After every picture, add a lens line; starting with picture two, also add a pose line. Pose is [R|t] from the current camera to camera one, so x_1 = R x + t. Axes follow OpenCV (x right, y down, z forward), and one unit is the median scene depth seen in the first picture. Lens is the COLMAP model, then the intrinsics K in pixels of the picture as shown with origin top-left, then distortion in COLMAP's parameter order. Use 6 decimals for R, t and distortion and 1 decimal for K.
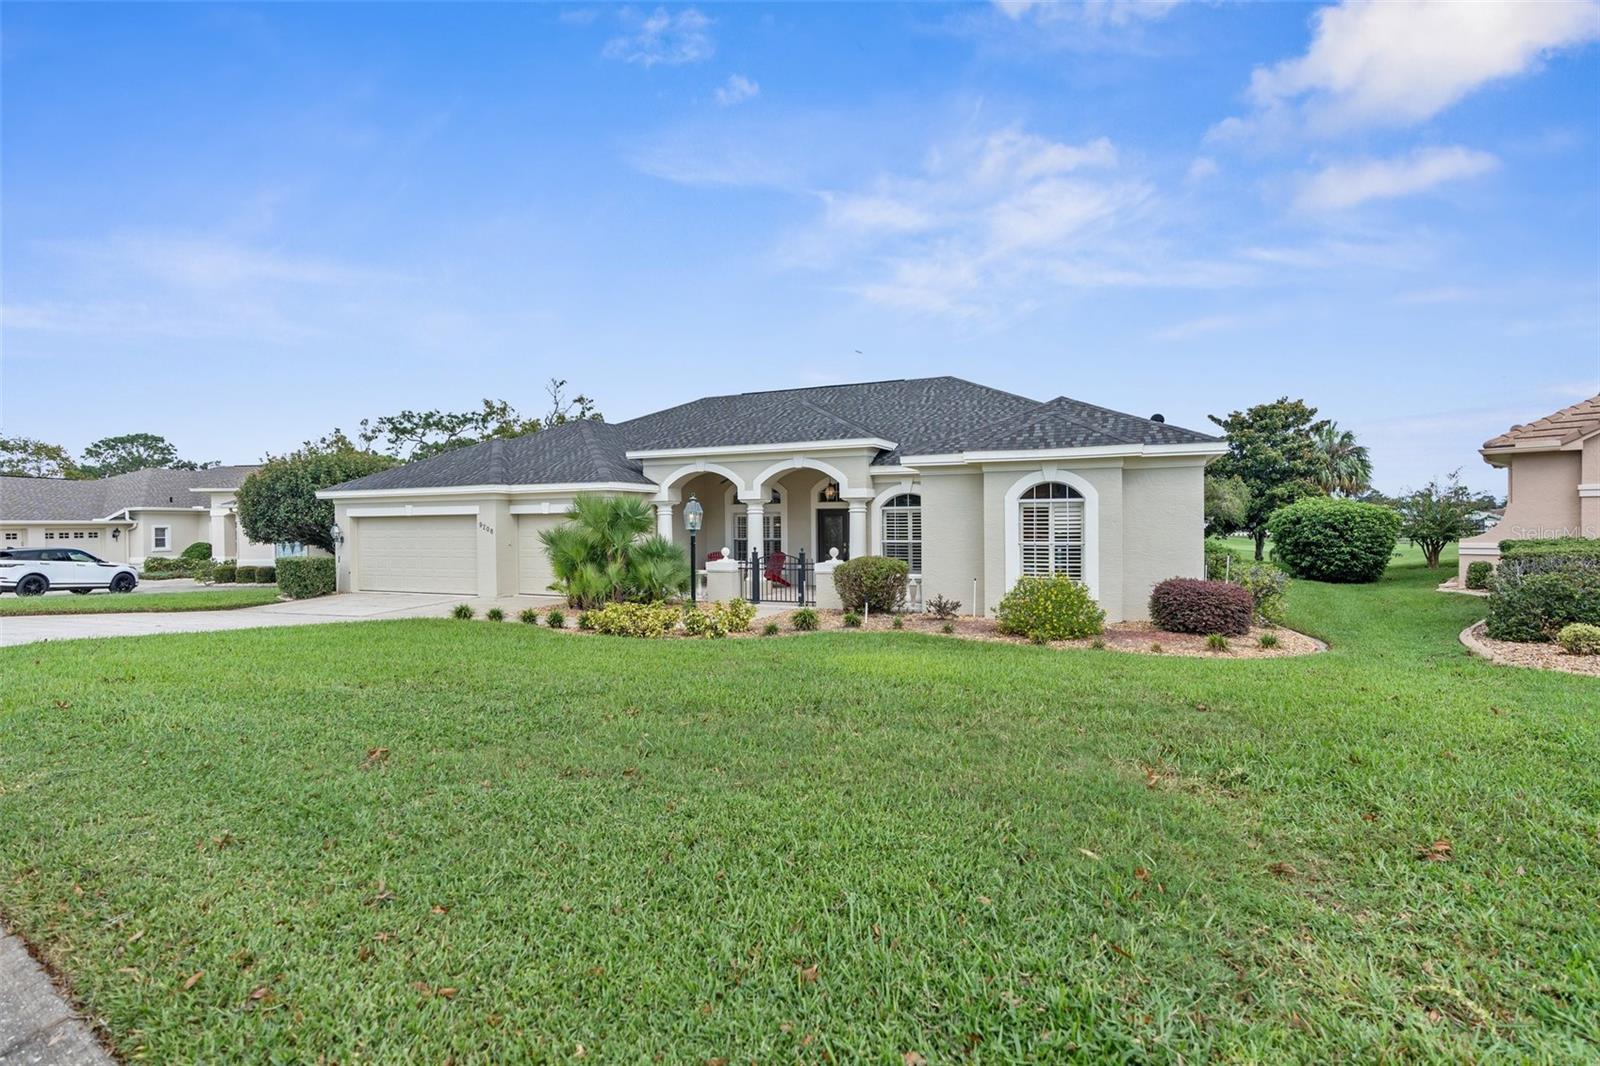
lens RADIAL K [[722.0, 0, 792.6], [0, 722.0, 493.0], [0, 0, 1]] dist [-0.010058, 0.000469]
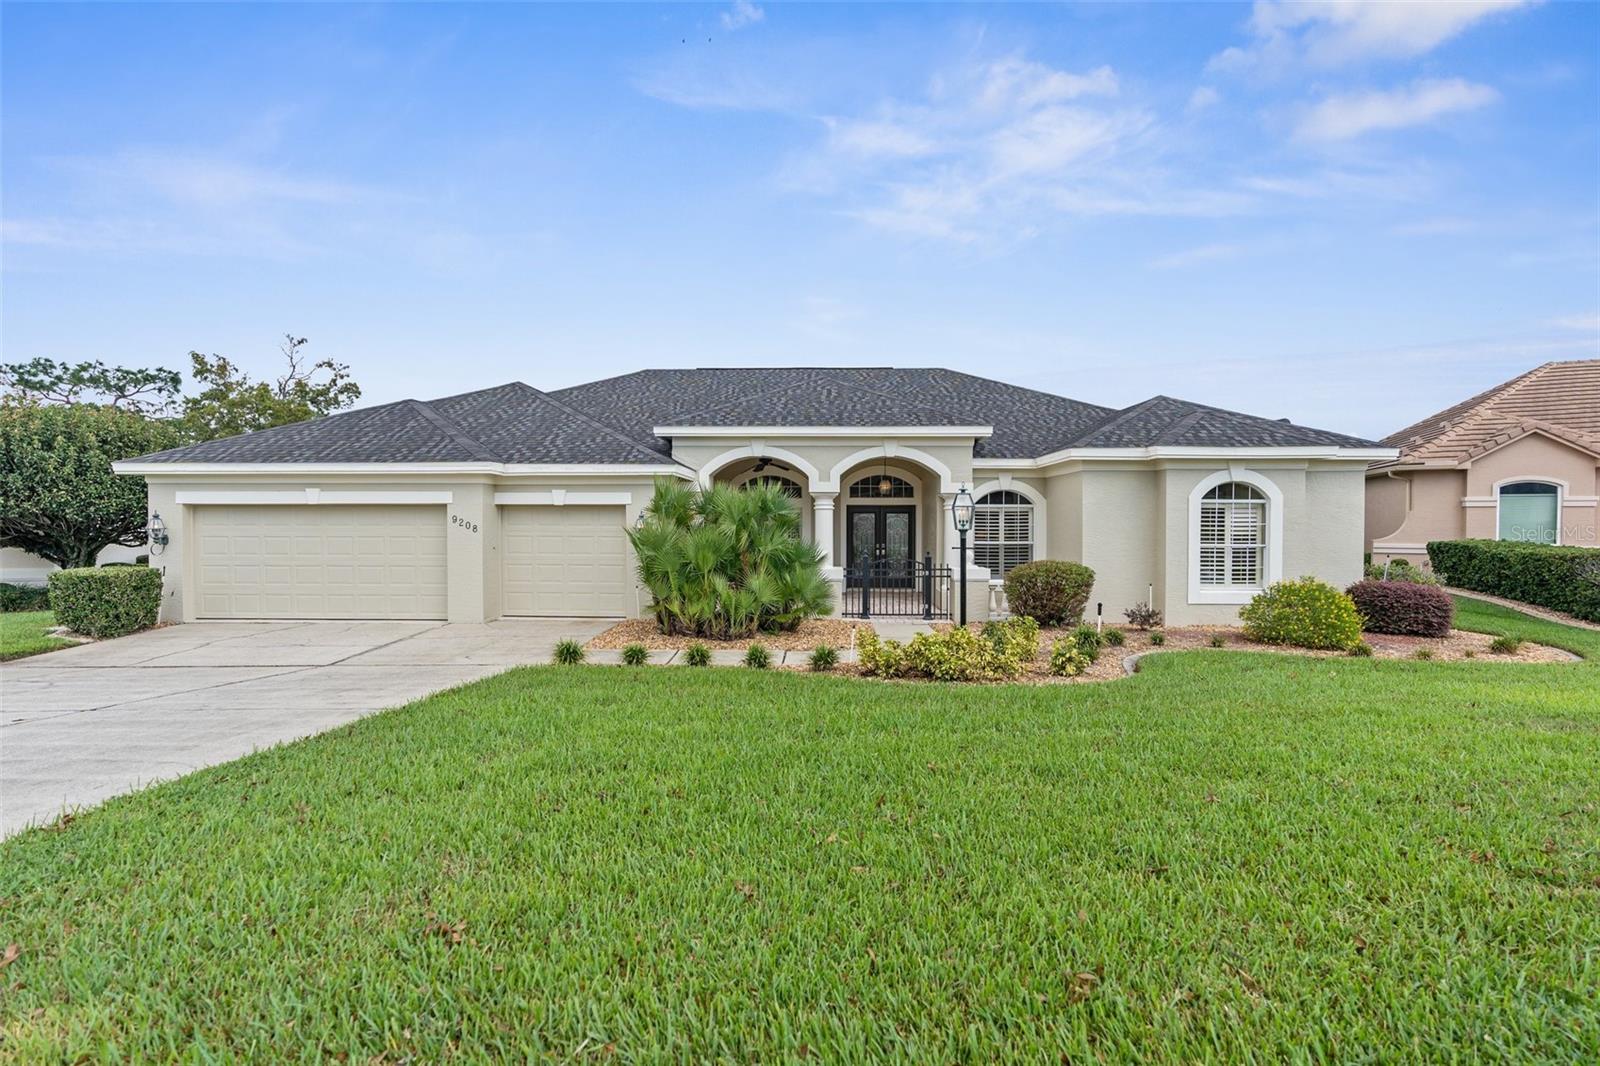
lens RADIAL K [[722.0, 0, 792.6], [0, 722.0, 493.0], [0, 0, 1]] dist [-0.010058, 0.000469]
pose [[0.929605, 0.024746, 0.367727, -0.383504], [-0.025514, 0.999671, -0.002773, 0.012345], [-0.367674, -0.006805, 0.929930, 0.234552]]
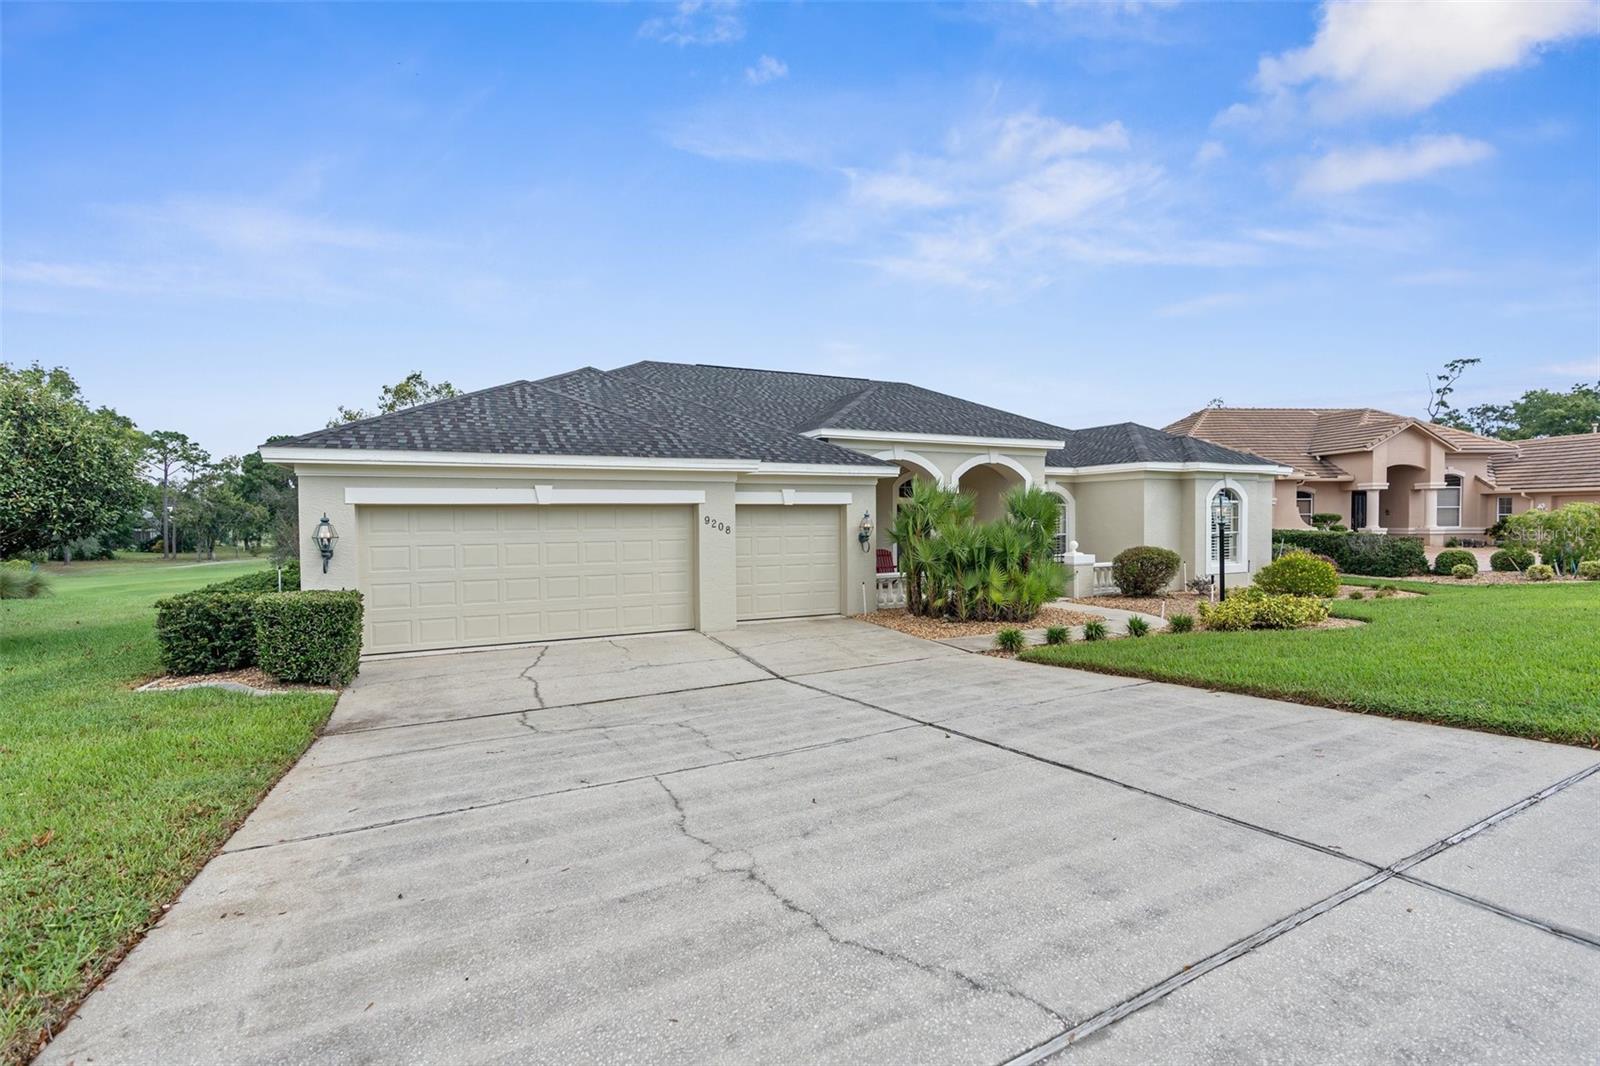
lens RADIAL K [[722.0, 0, 792.6], [0, 722.0, 493.0], [0, 0, 1]] dist [-0.010058, 0.000469]
pose [[0.660489, 0.028832, 0.750282, -0.862948], [-0.028715, 0.999501, -0.013131, 0.025897], [-0.750286, -0.012871, 0.660988, 0.515727]]
